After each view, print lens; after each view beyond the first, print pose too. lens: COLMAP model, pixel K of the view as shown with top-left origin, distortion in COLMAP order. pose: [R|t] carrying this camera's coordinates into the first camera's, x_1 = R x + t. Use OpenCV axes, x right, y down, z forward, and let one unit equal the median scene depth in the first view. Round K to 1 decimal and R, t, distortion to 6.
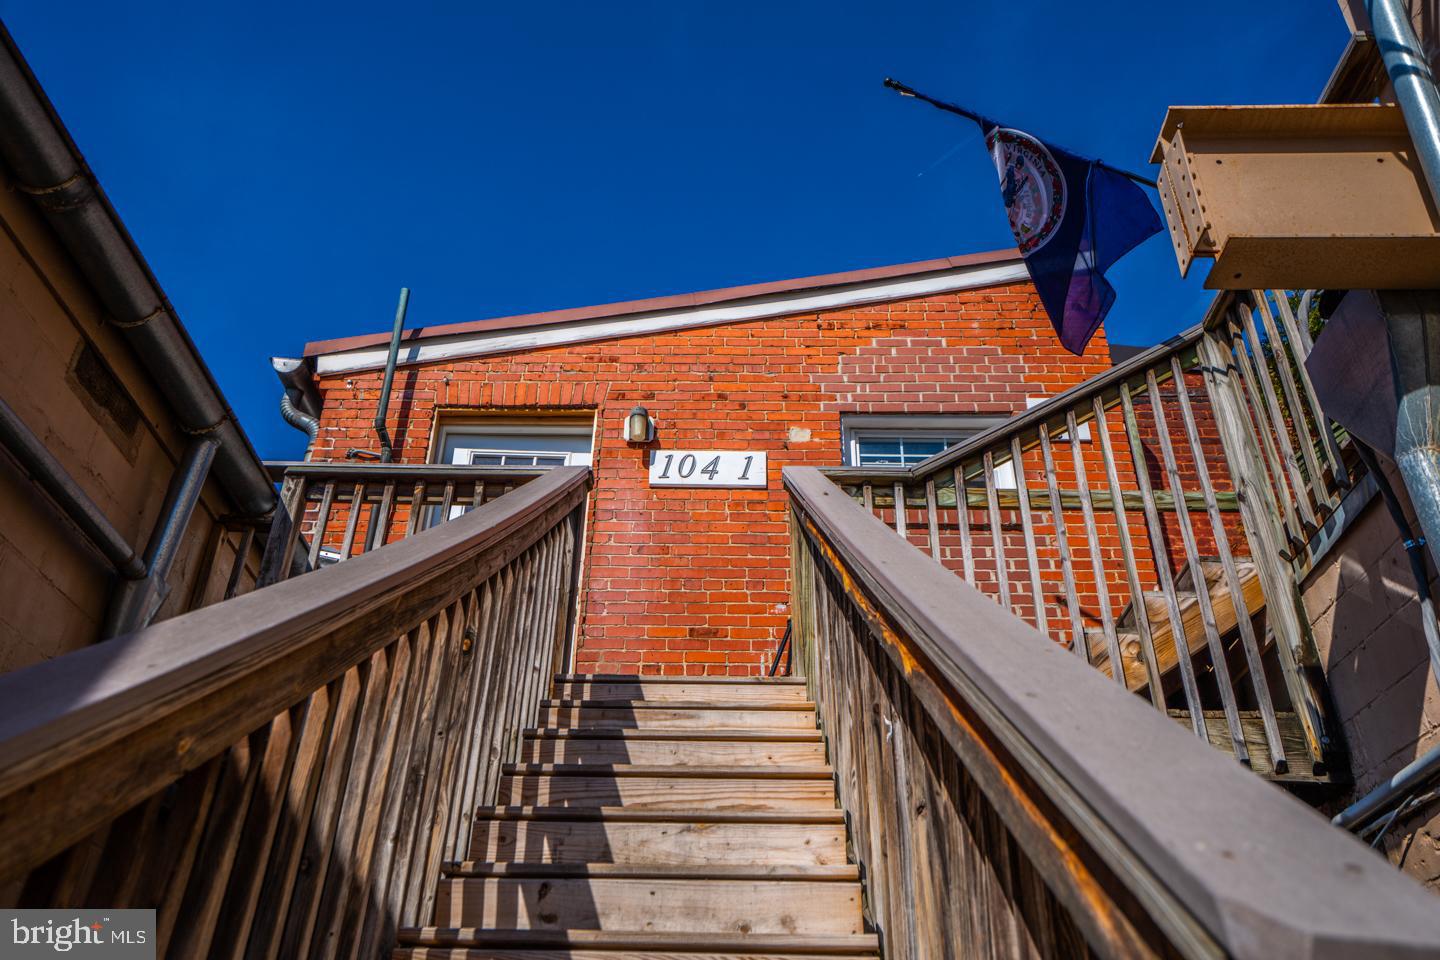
lens RADIAL K [[1182.3, 0, 720.0], [0, 1182.3, 480.0], [0, 0, 1]] dist [-0.007461, -0.001650]
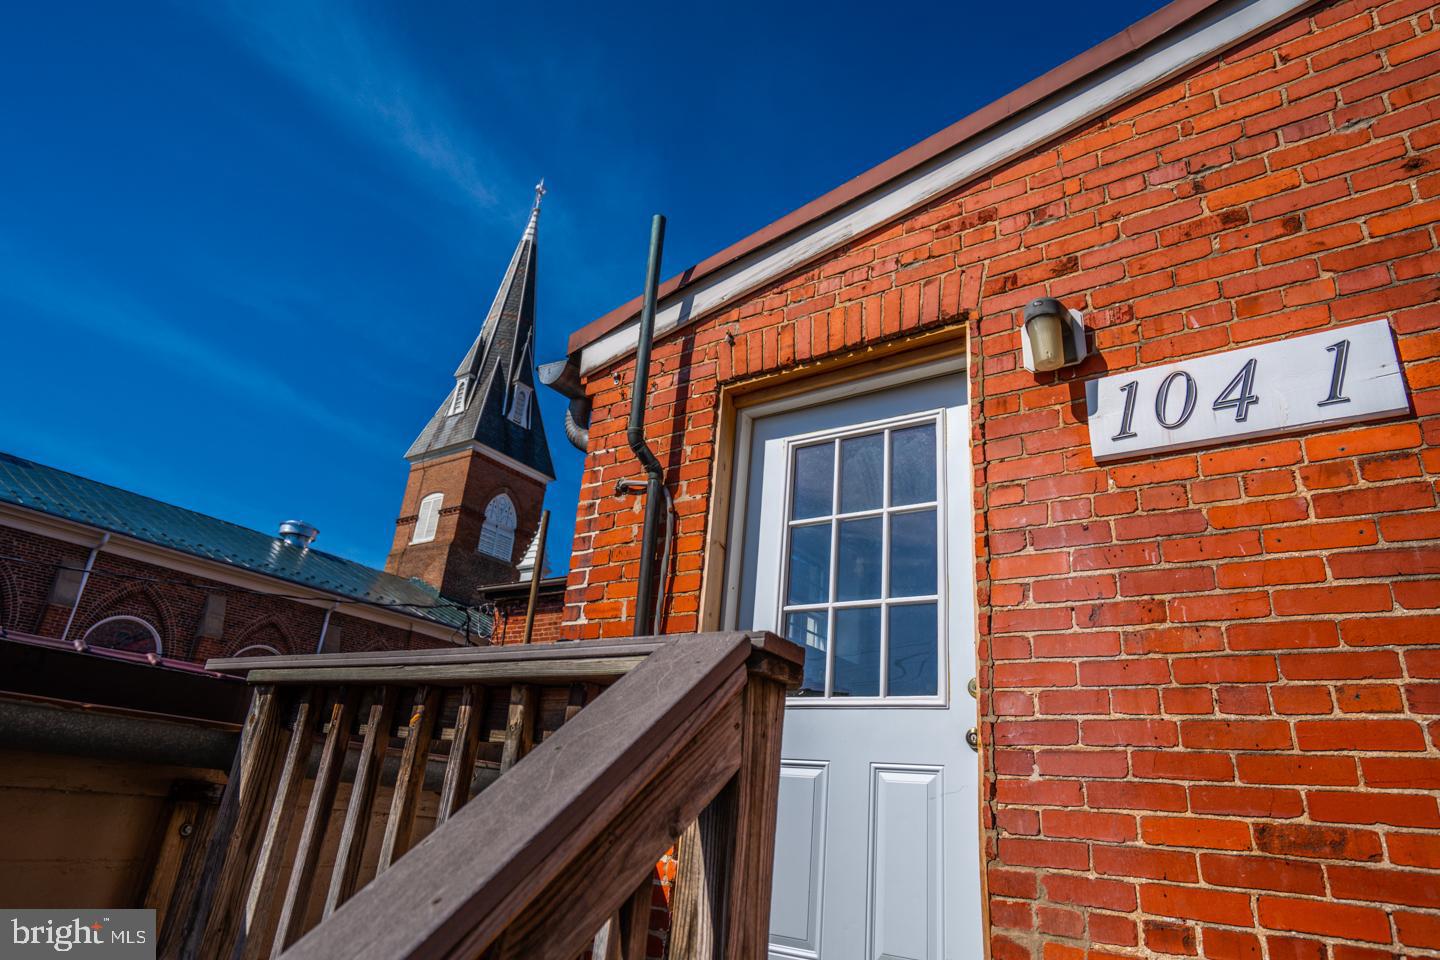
lens RADIAL K [[859.8, 0, 720.0], [0, 859.8, 480.0], [0, 0, 1]] dist [-0.038242, 0.037769]
pose [[0.816383, -0.168072, -0.552513, 0.004508], [0.250995, 0.964893, 0.077351, -0.049289], [0.520116, -0.201826, 0.829907, 0.618364]]
